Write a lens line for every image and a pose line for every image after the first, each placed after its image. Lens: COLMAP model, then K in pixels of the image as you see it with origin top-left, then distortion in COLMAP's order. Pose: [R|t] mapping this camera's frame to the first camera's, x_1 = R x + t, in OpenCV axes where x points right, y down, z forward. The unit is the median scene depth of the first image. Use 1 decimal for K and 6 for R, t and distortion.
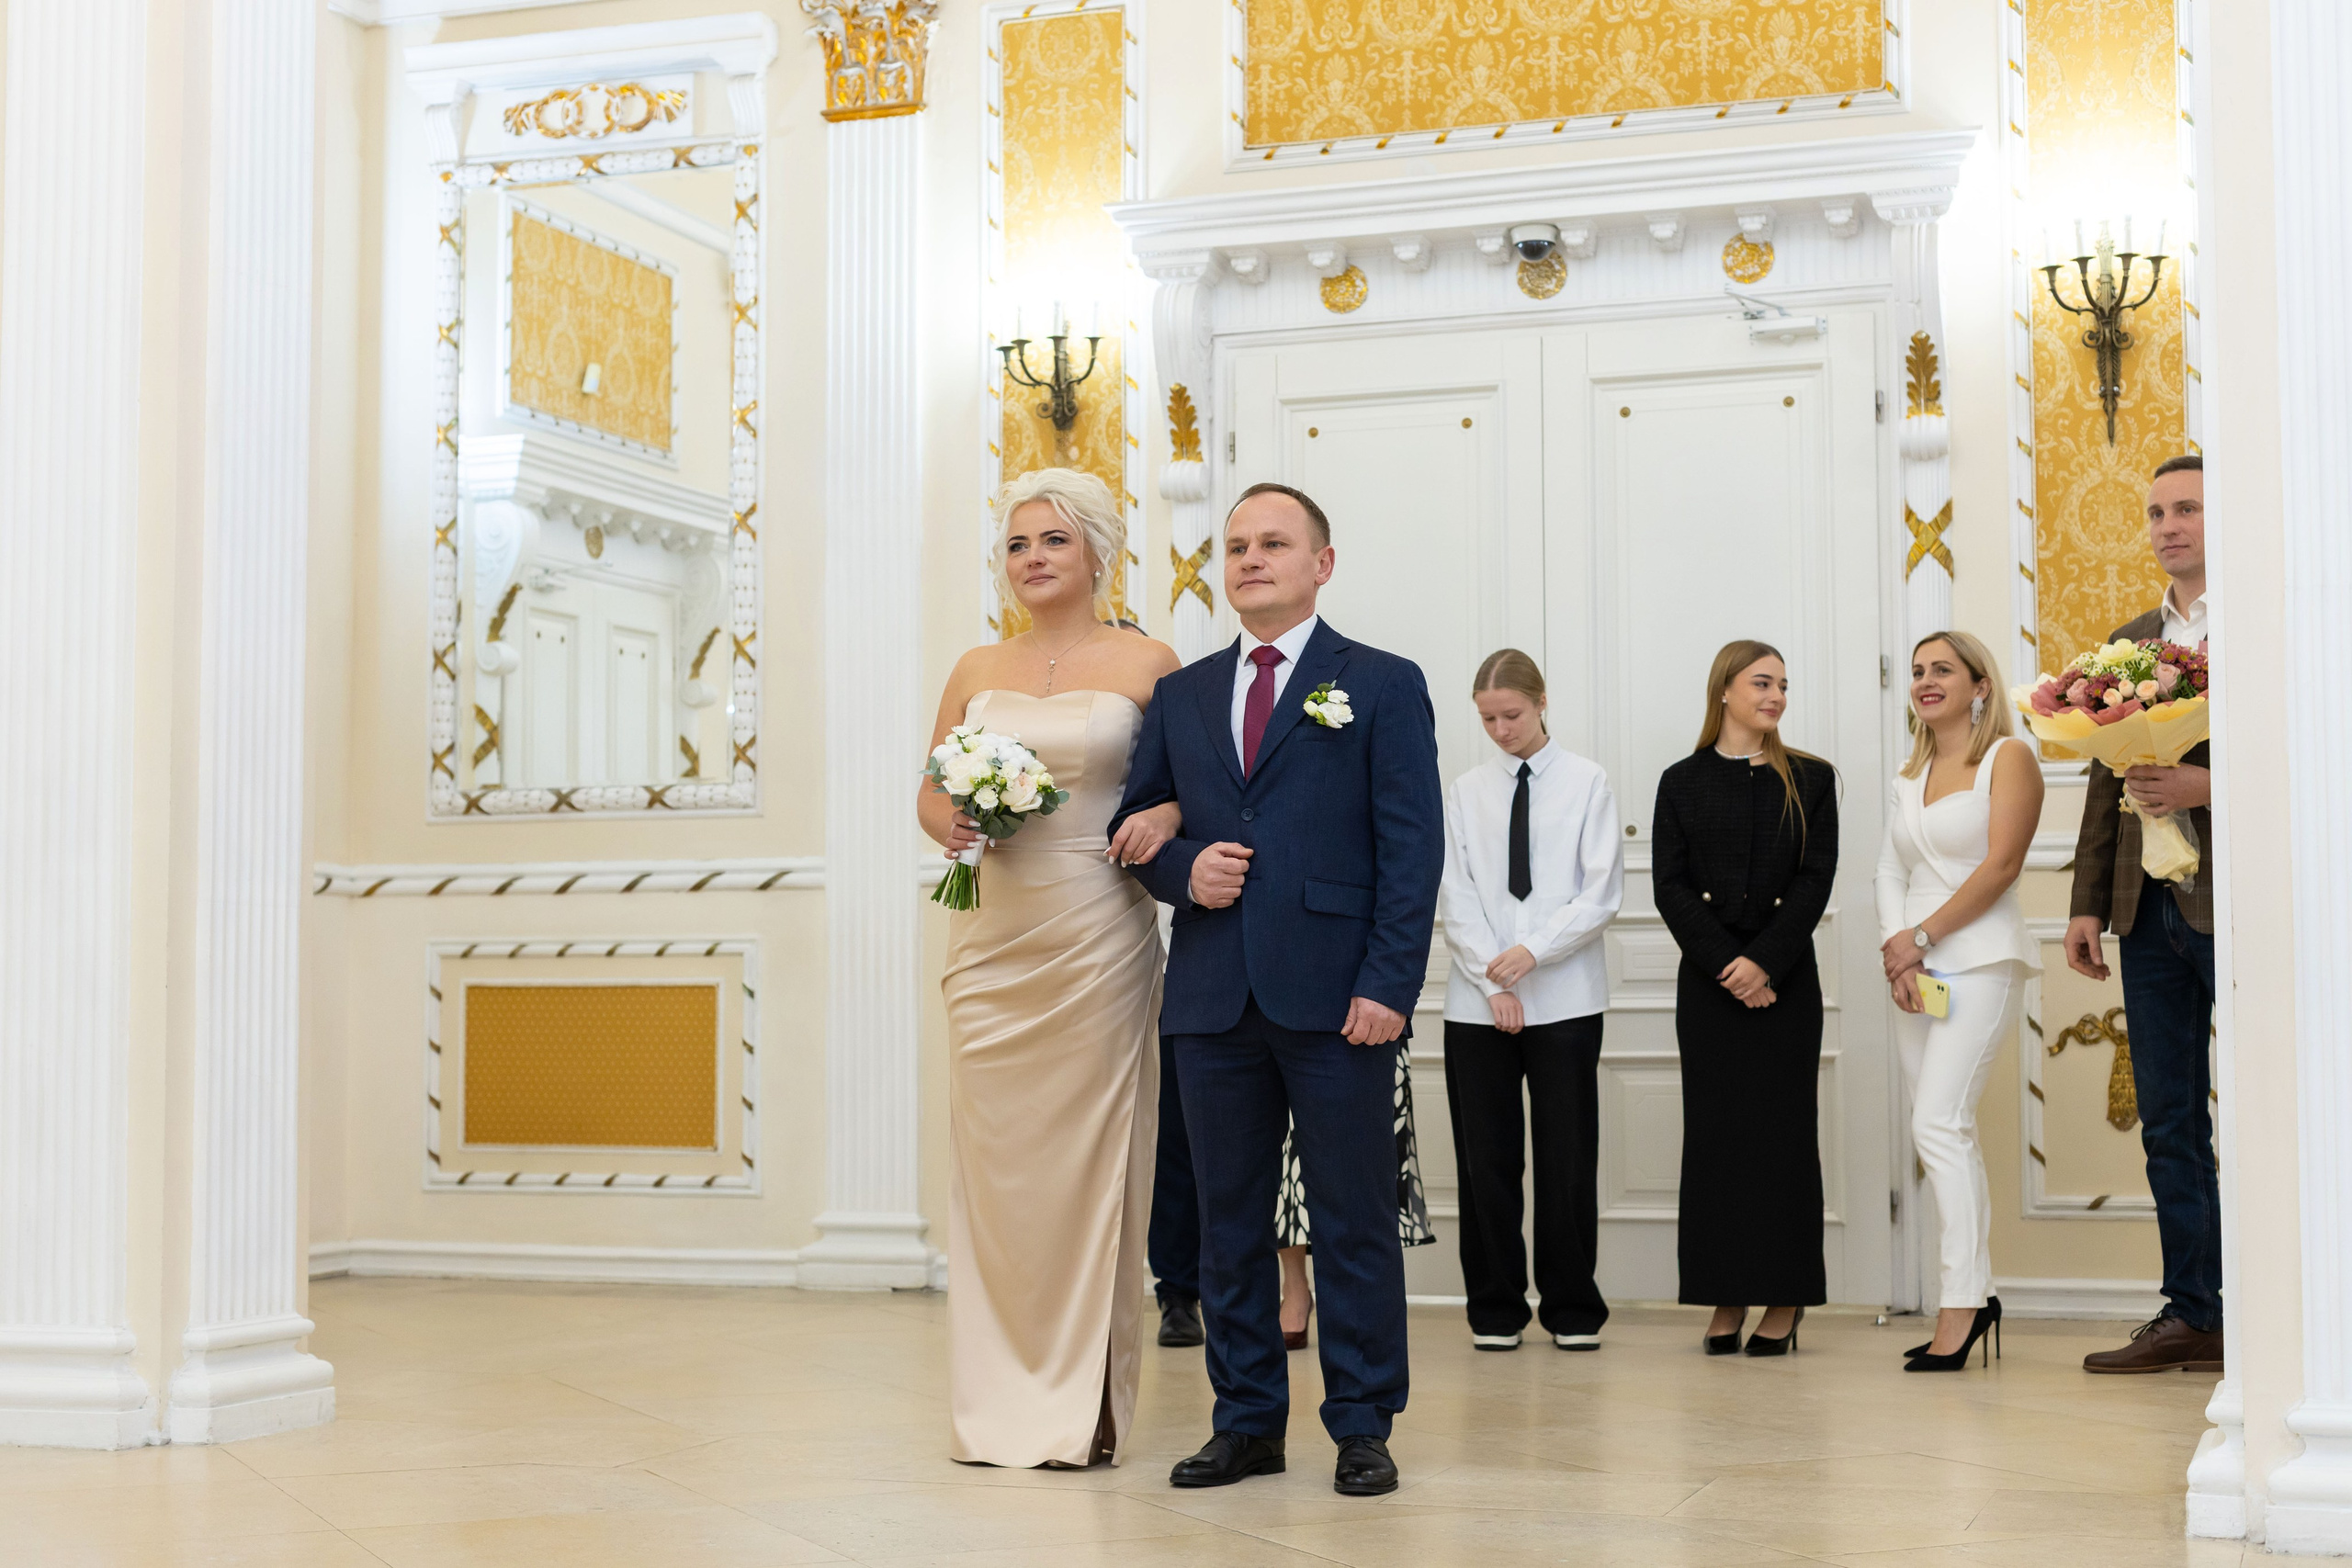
lens RADIAL K [[3406.9, 0, 1175.7], [0, 3406.9, 720.2], [0, 0, 1]] dist [0.007151, -0.110353]
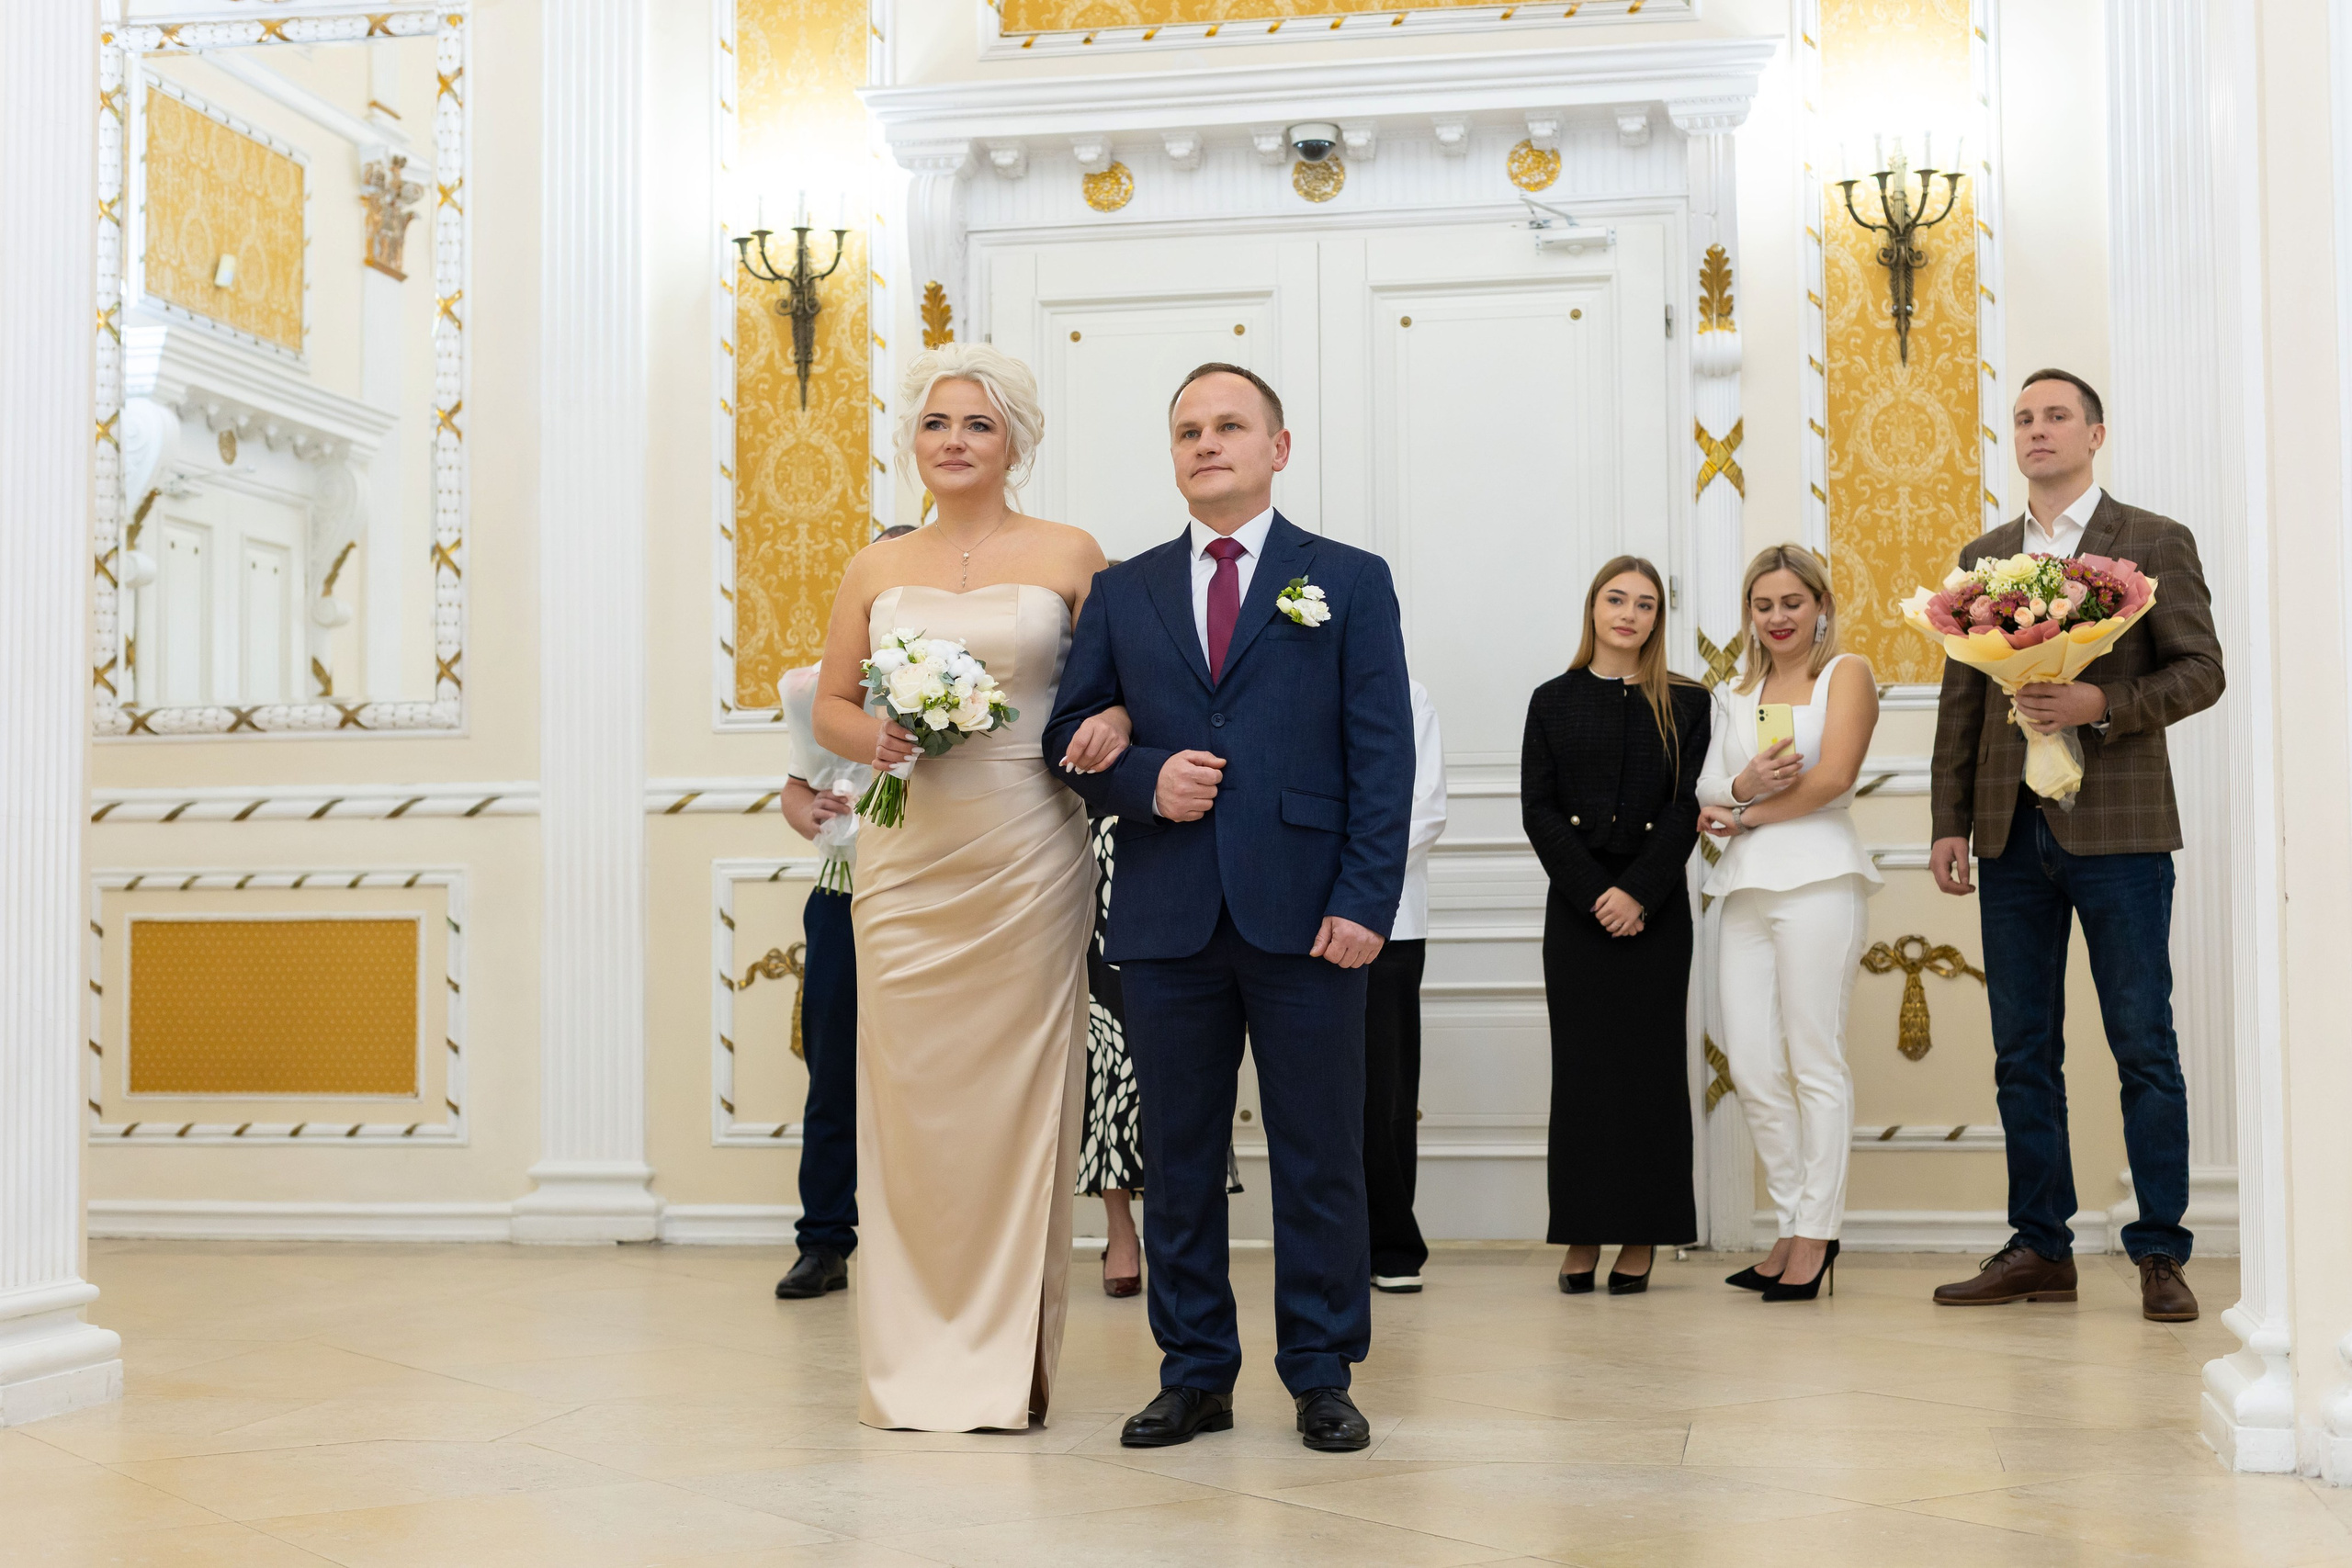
lens RADIAL K [[3406.9, 0, 1175.7], [0, 3406.9, 720.2], [0, 0, 1]] dist [0.007151, -0.110353]
pose [[0.987682, 0.006437, 0.156340, -0.078156], [-0.008808, 0.999856, 0.014475, 0.008541], [-0.156224, -0.015674, 0.987597, 0.052747]]
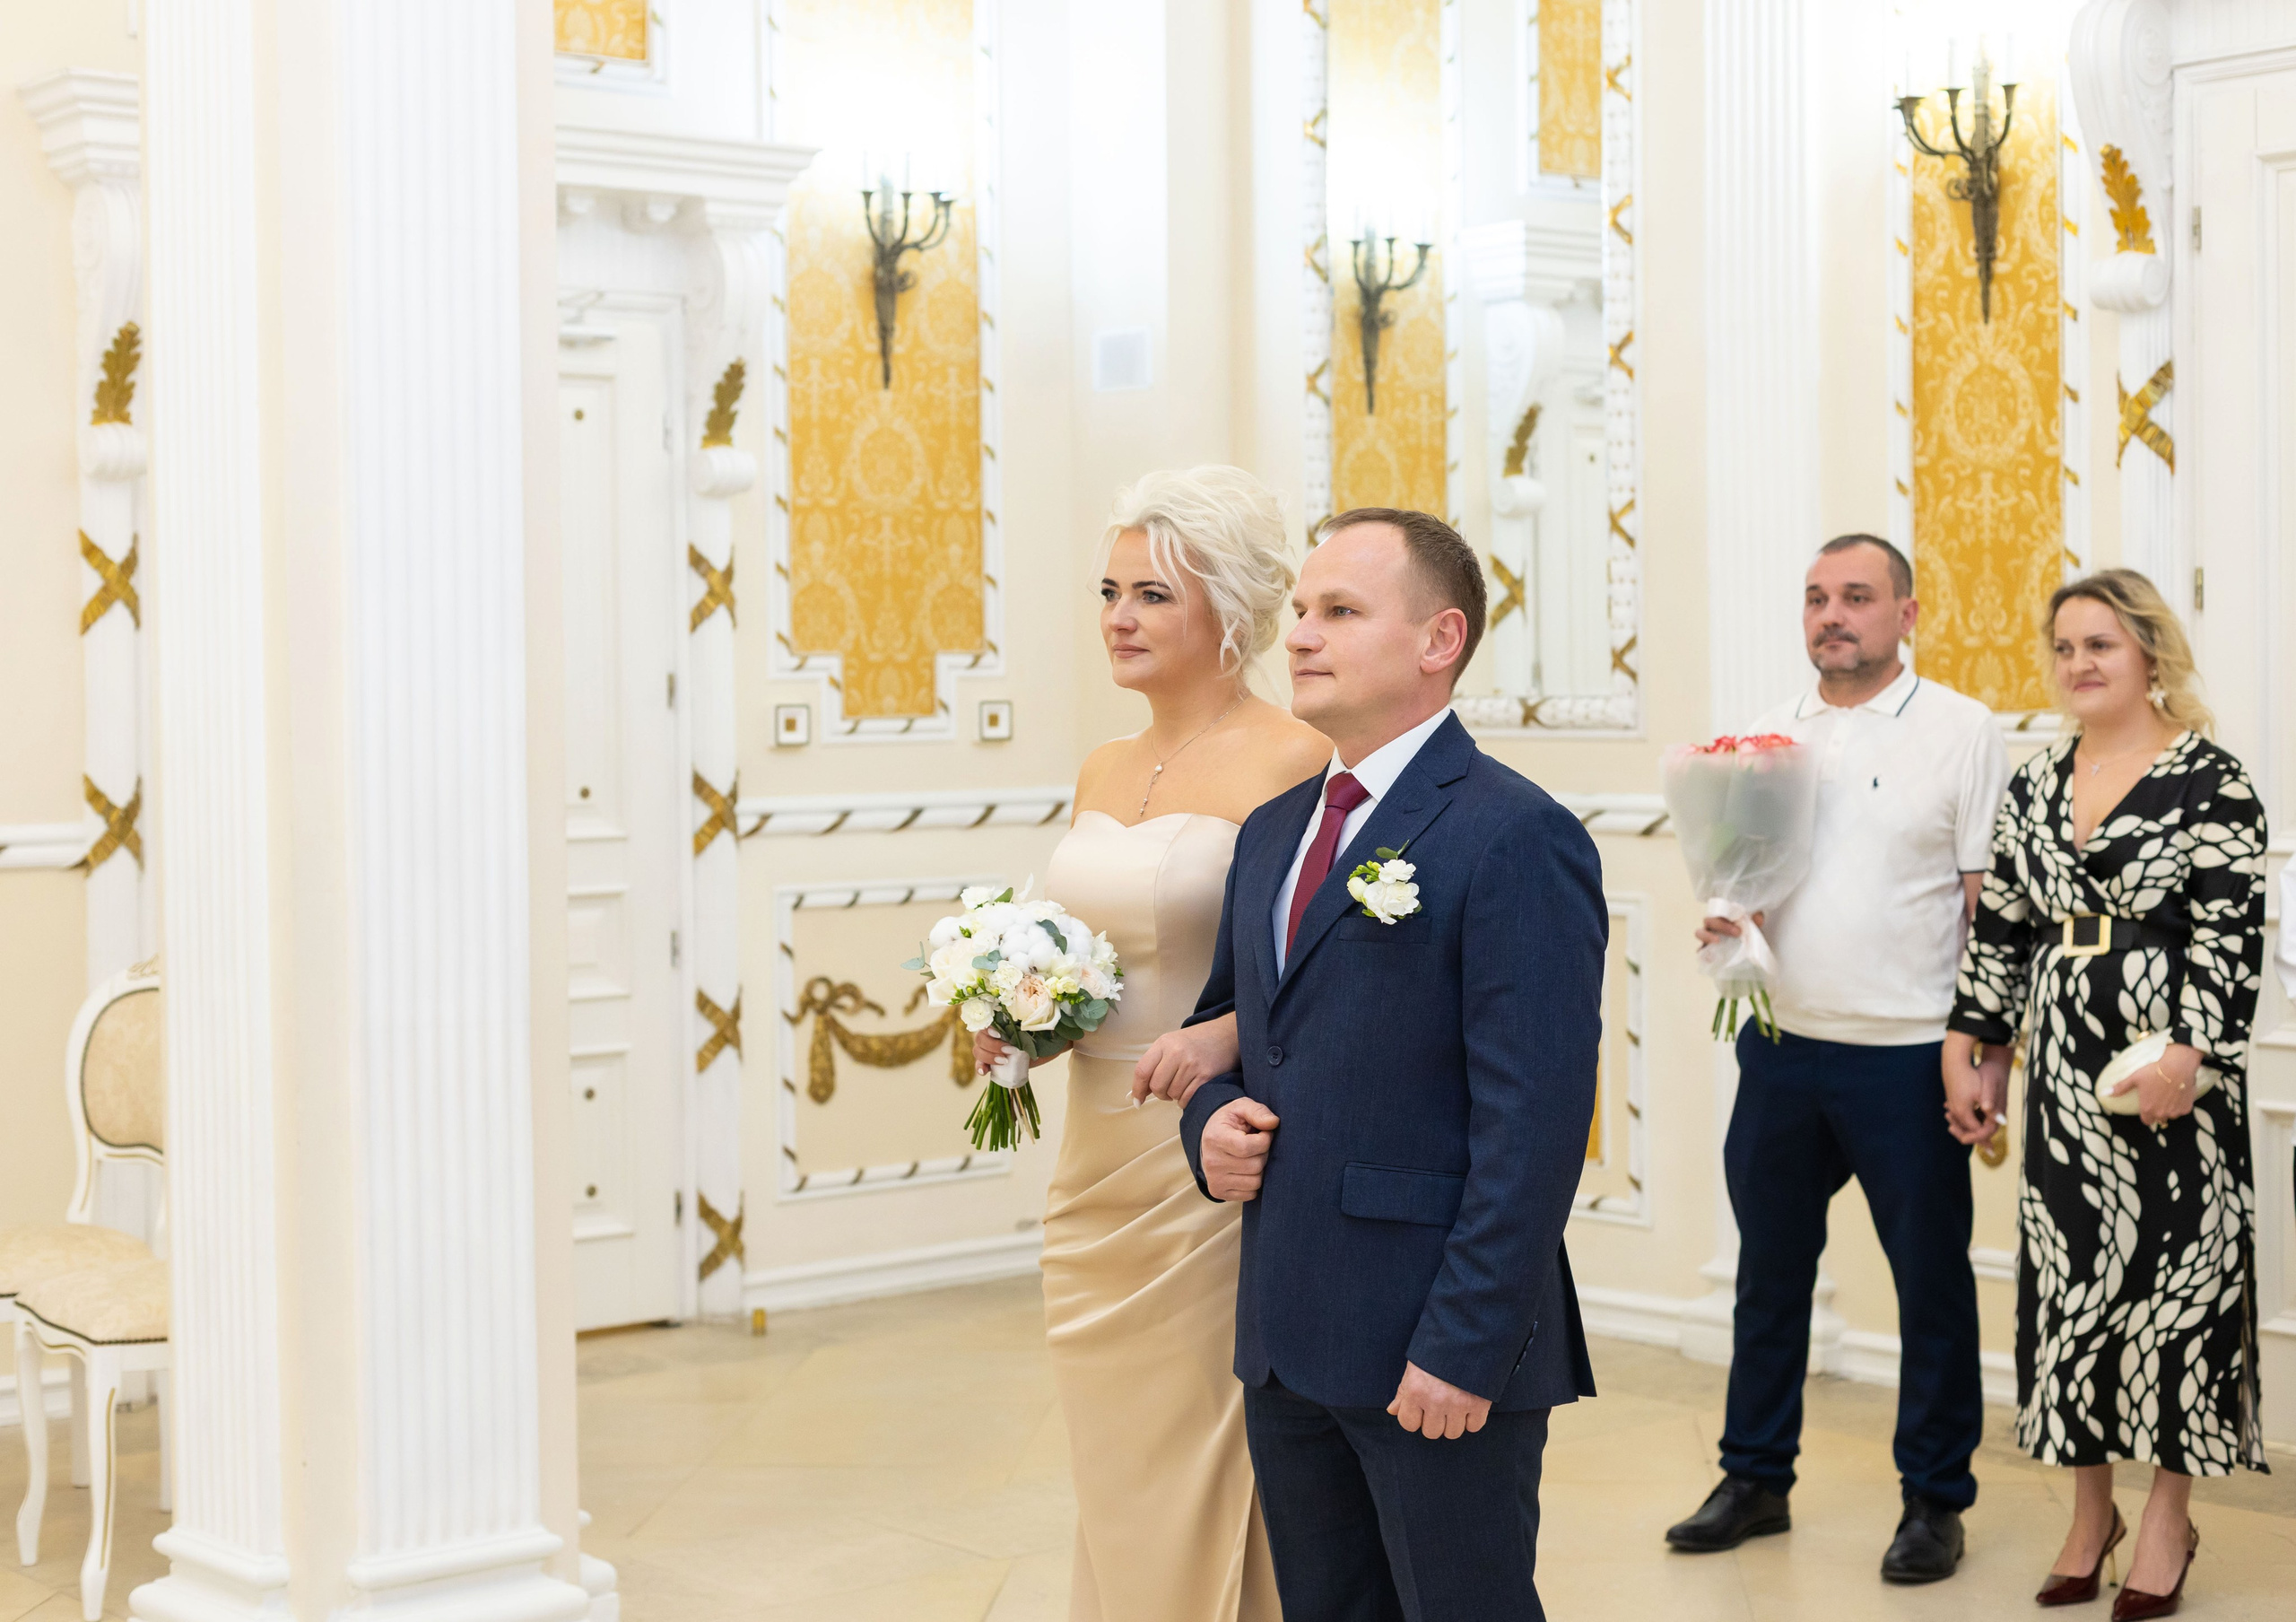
lens RADIAL K [[3644.3, 0, 1148.6], [0, 3644.3, 753.0], [0, 0, 1]] dist [-0.015663, -0.127590]
pose [[0.865977, 0.001642, -0.500081, 0.198671], [0.052941, 0.994074, 0.094941, -0.054651], [0.497274, -0.108692, 0.860758, 0.240019]]
